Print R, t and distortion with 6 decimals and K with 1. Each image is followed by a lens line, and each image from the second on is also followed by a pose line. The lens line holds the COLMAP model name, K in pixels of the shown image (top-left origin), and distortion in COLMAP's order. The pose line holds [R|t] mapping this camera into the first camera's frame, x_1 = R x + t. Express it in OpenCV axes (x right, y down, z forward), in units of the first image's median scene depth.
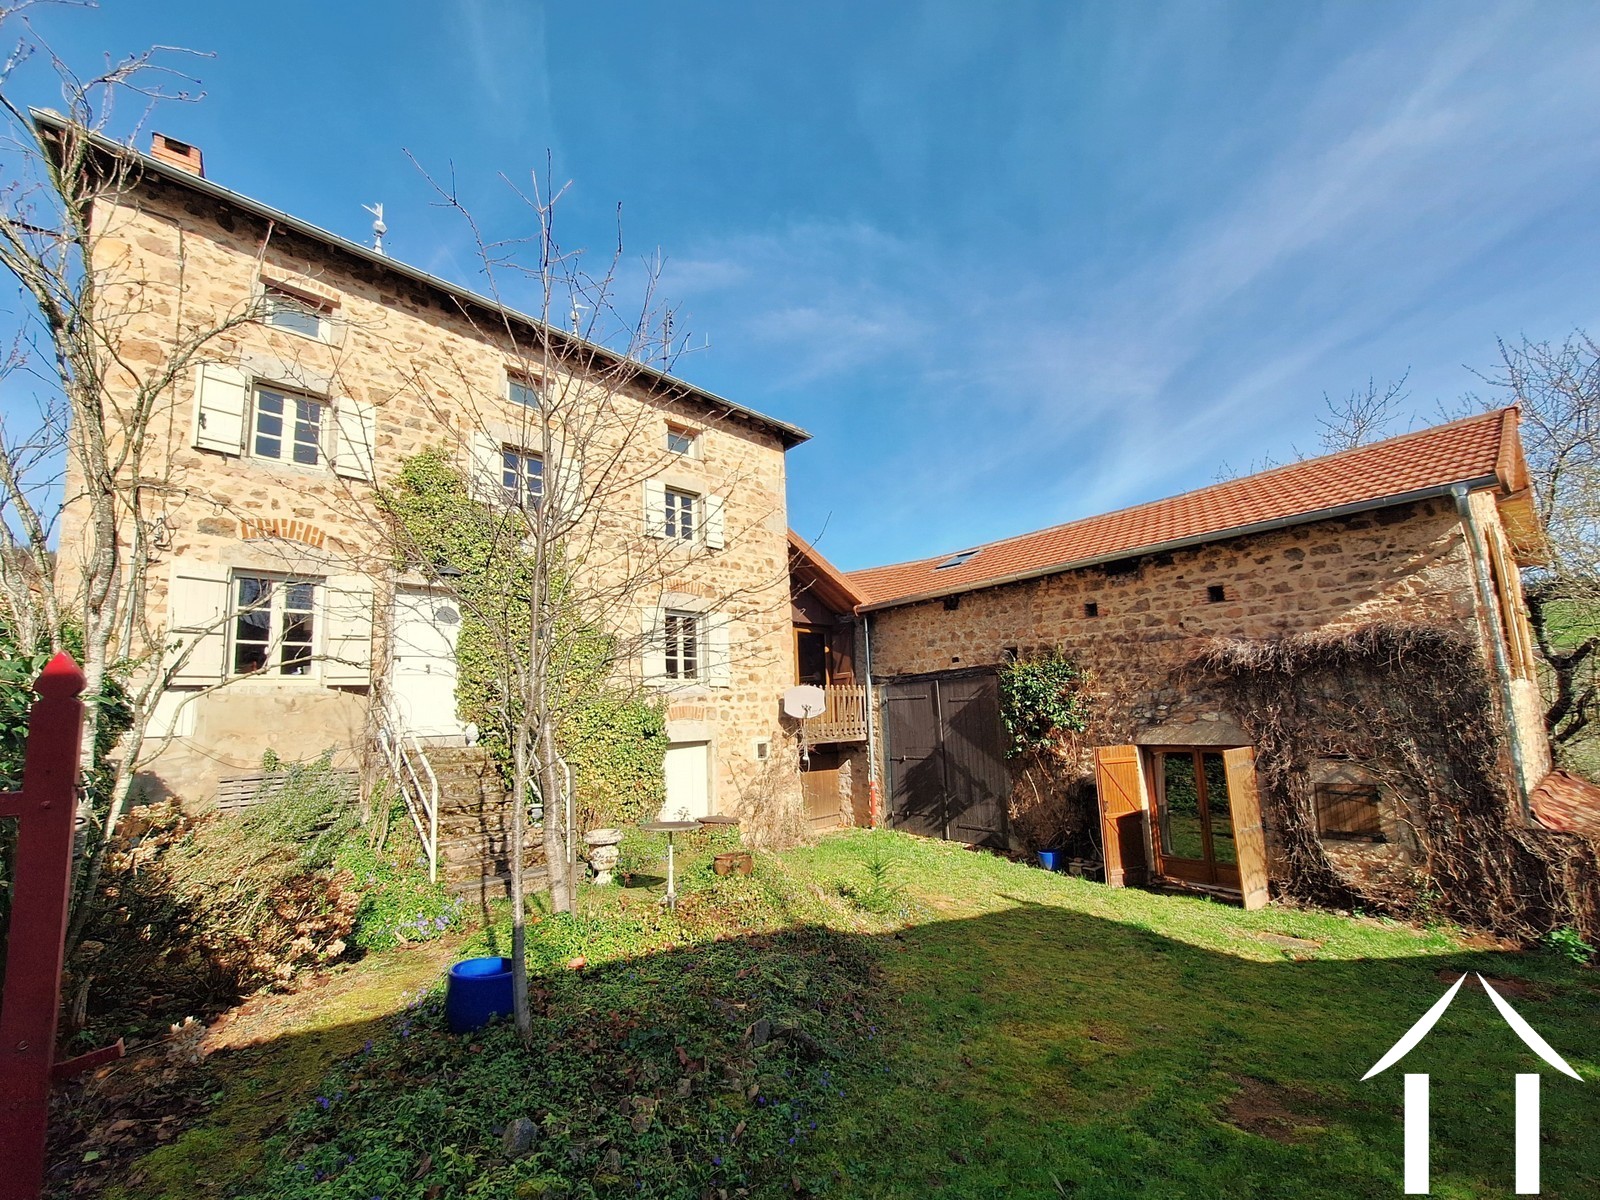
lens RADIAL K [[684.5, 0, 723.2], [0, 684.5, 615.0], [0, 0, 1]] dist [-0.001341, -0.000523]
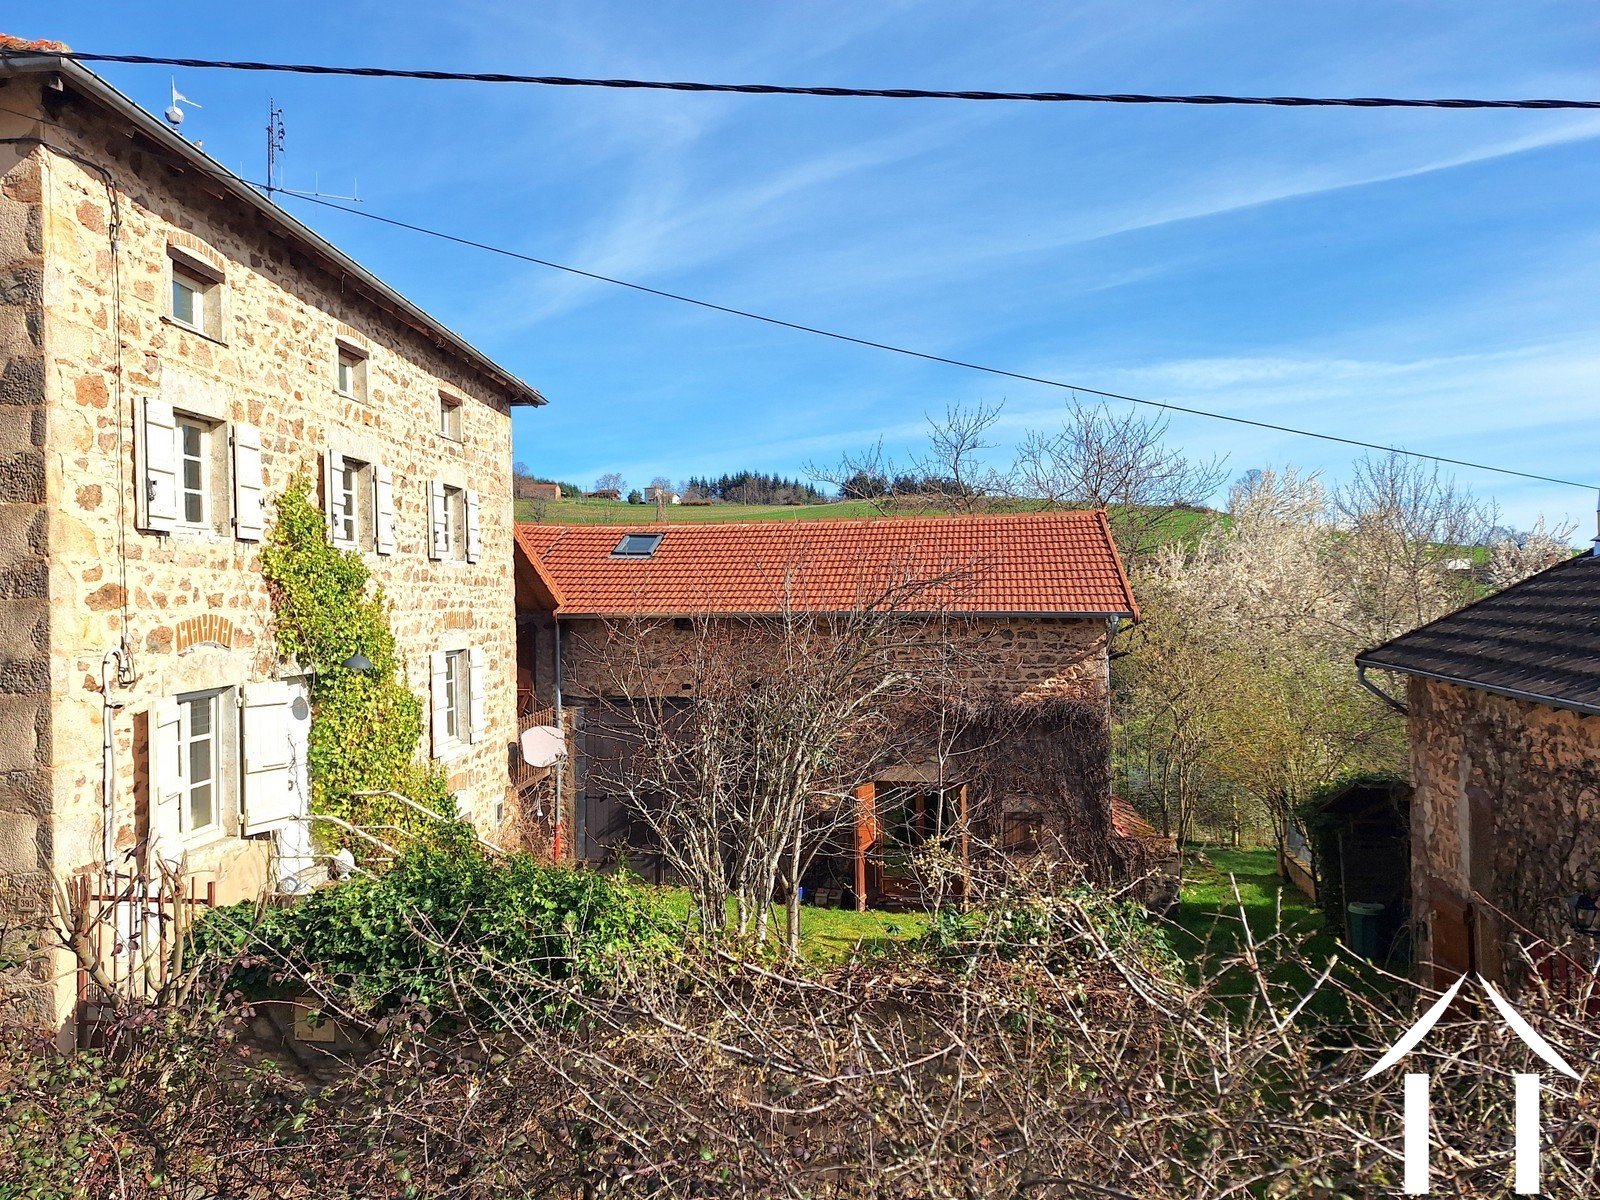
lens RADIAL K [[1091.0, 0, 800.0], [0, 1091.0, 600.0], [0, 0, 1]] dist [0.002628, -0.003767]
pose [[0.731228, 0.026709, 0.681610, -0.816266], [-0.101834, 0.992310, 0.070364, -0.252298], [-0.674489, -0.120863, 0.728324, -0.202468]]
